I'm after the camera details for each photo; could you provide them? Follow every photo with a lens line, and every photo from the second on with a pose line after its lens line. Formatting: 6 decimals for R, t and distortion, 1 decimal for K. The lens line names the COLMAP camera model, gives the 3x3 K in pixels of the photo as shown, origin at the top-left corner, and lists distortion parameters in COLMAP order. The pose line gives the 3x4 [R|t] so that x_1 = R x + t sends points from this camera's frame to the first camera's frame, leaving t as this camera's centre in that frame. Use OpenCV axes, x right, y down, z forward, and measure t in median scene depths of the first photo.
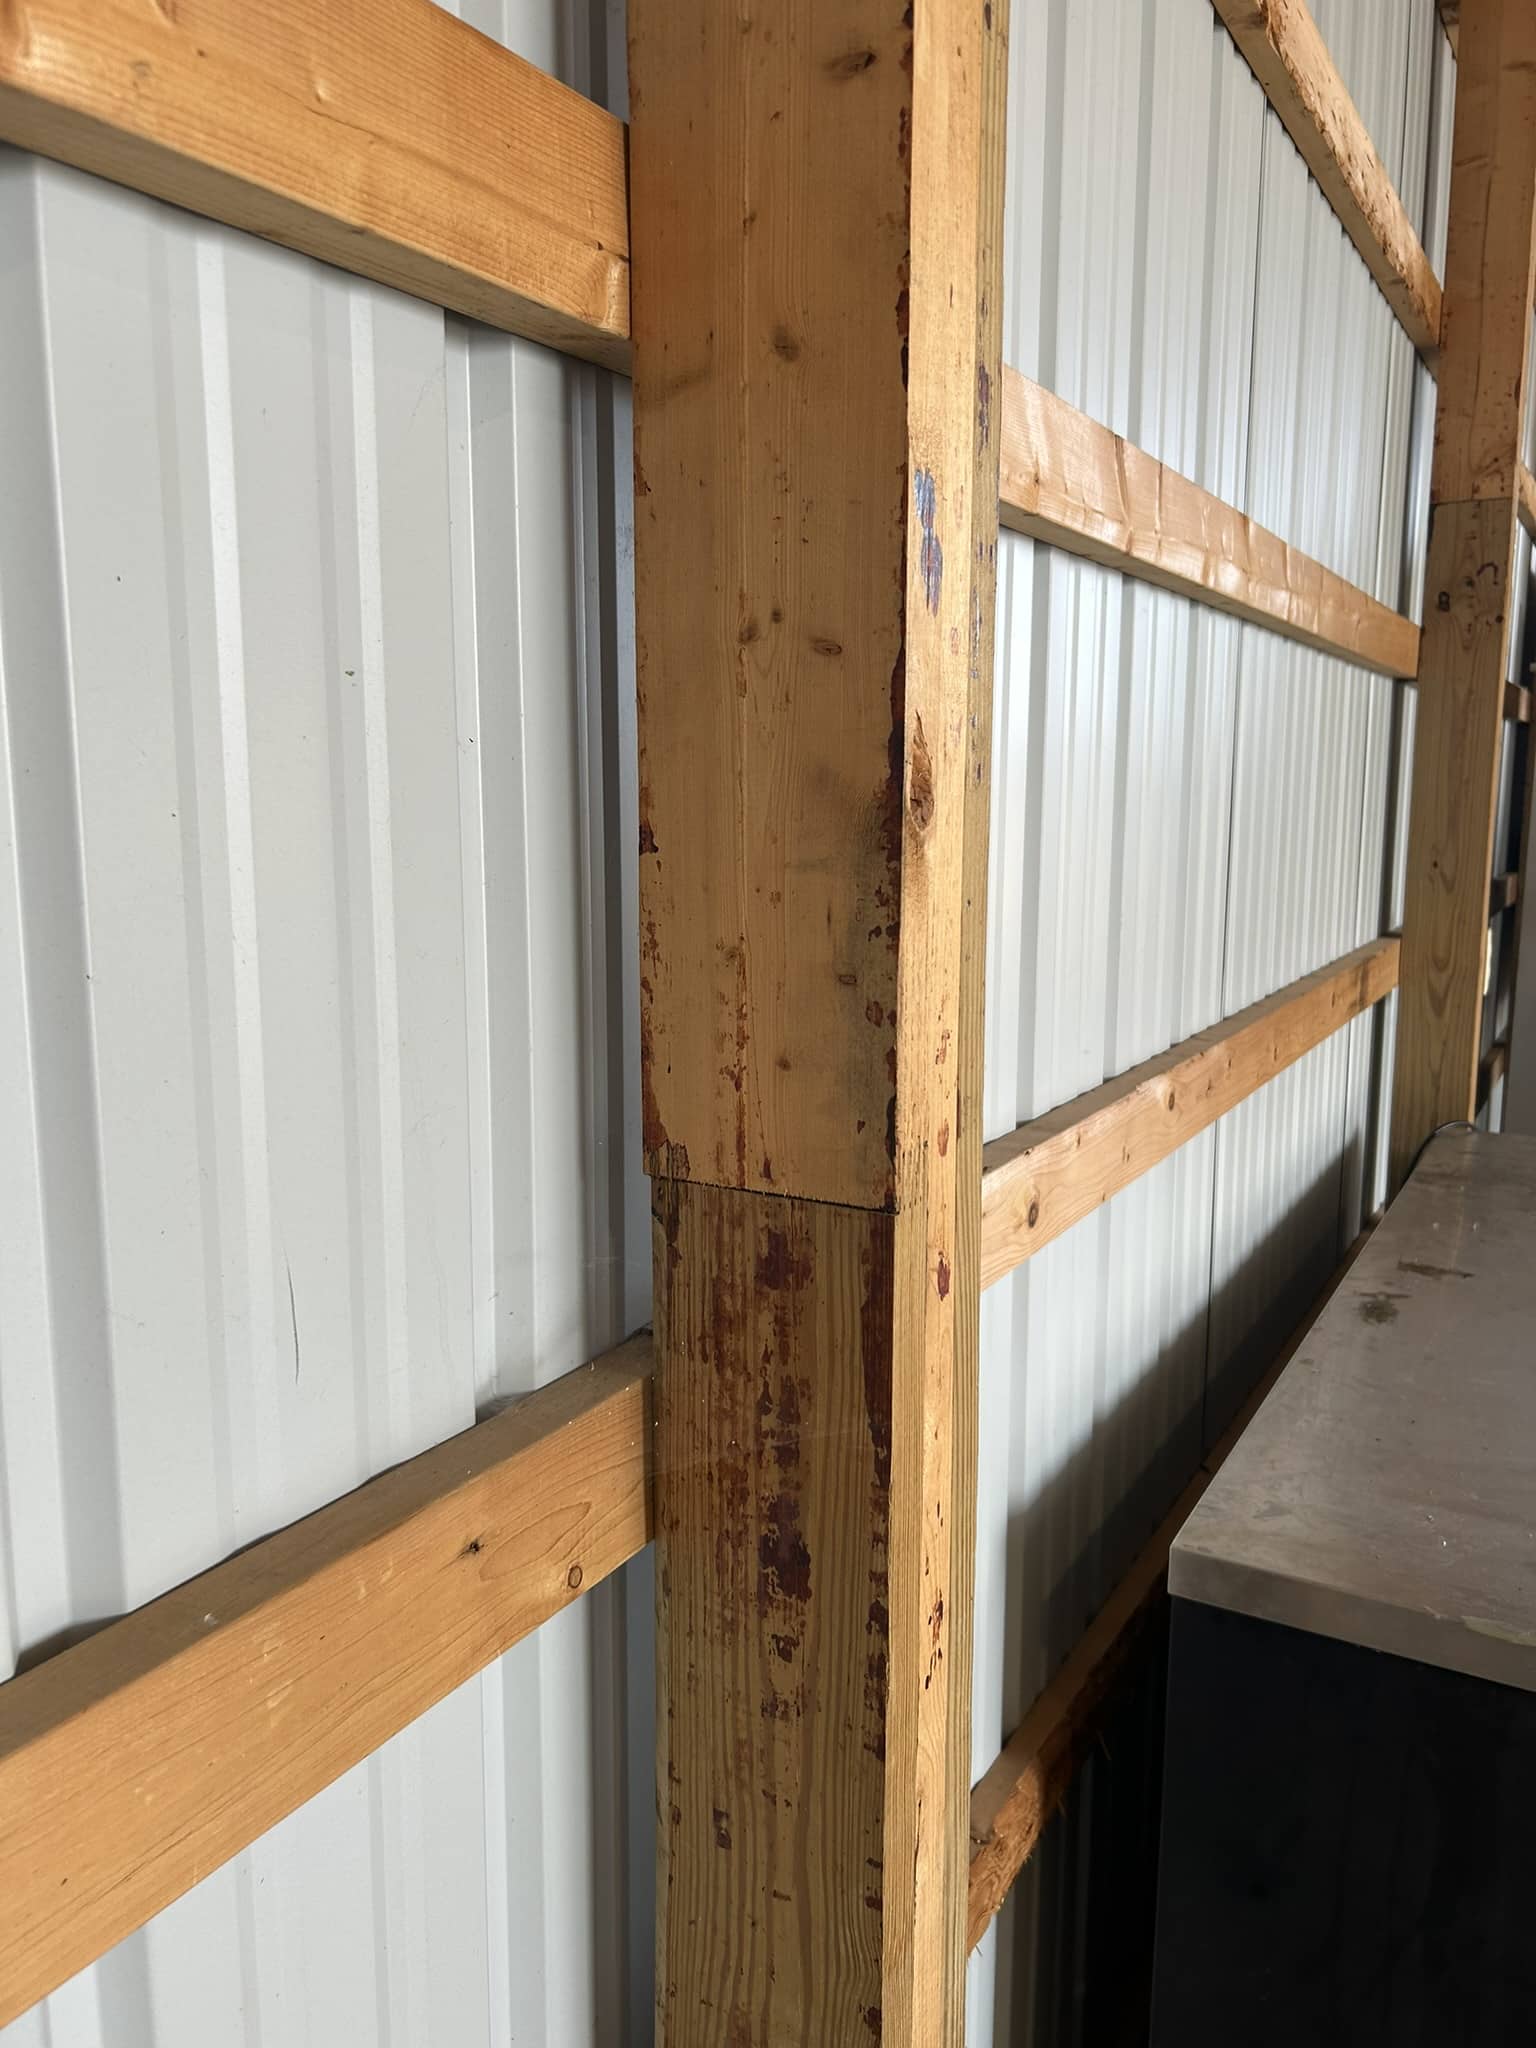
lens RADIAL K [[1520.3, 0, 760.4], [0, 1520.3, 990.3], [0, 0, 1]] dist [0.032756, -0.029060]
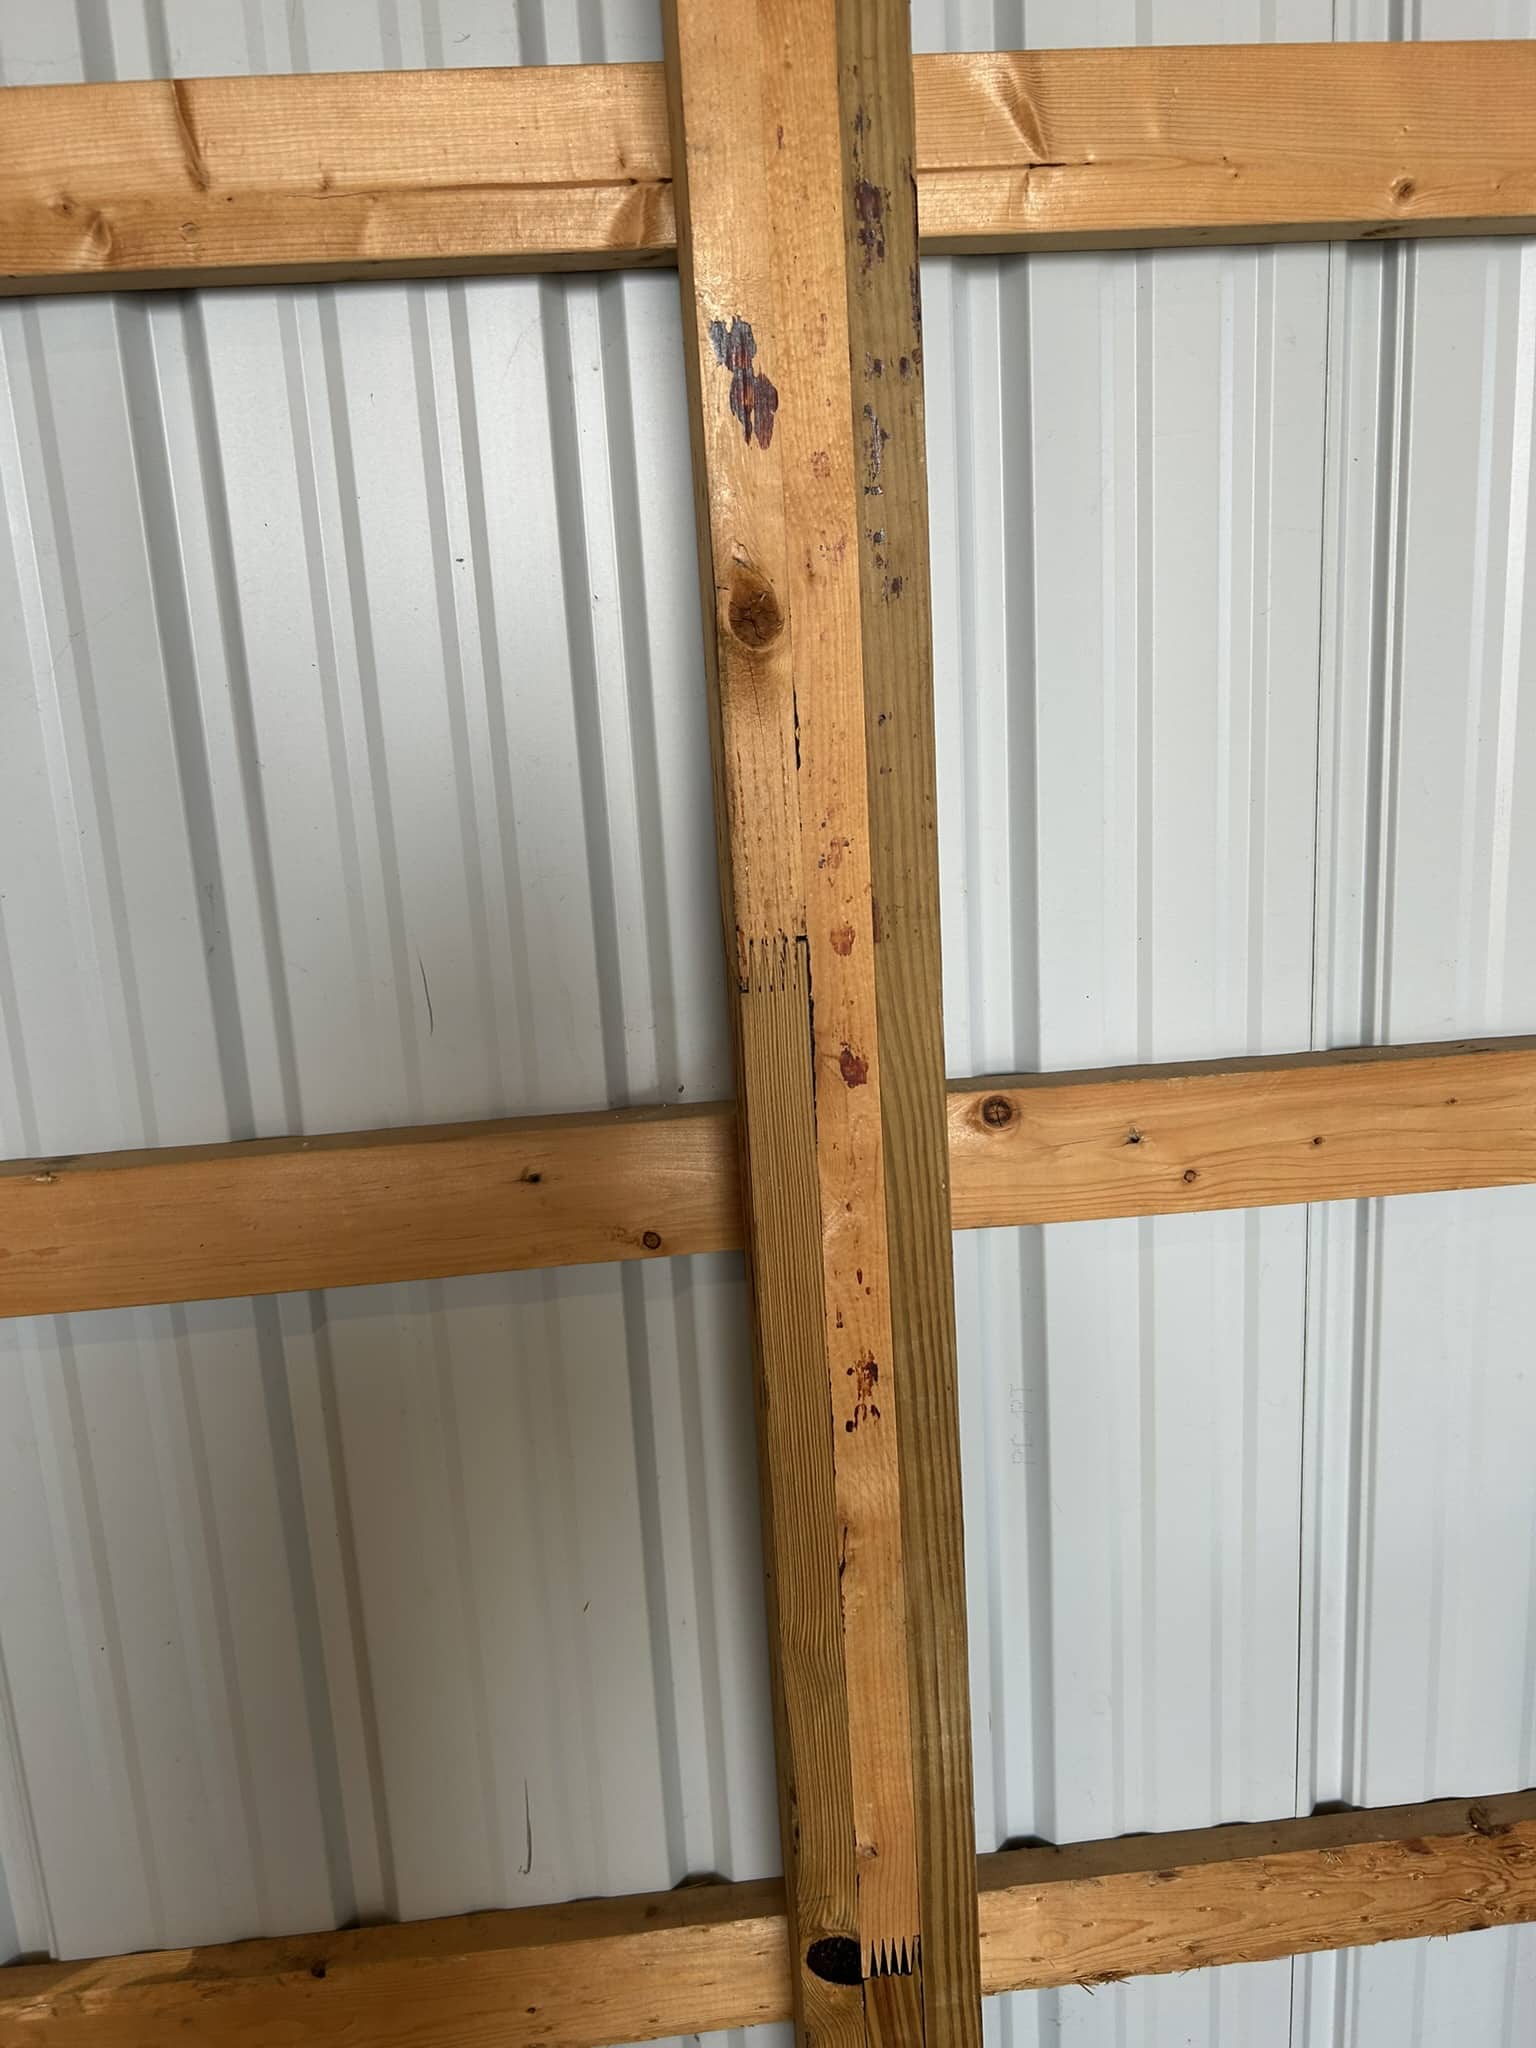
lens RADIAL K [[1520.3, 0, 760.4], [0, 1520.3, 990.3], [0, 0, 1]] dist [0.032756, -0.029060]
pose [[0.596023, 0.139635, -0.790733, 0.941939], [-0.052903, 0.989453, 0.134850, -0.008954], [0.801223, -0.038542, 0.597123, 0.305971]]
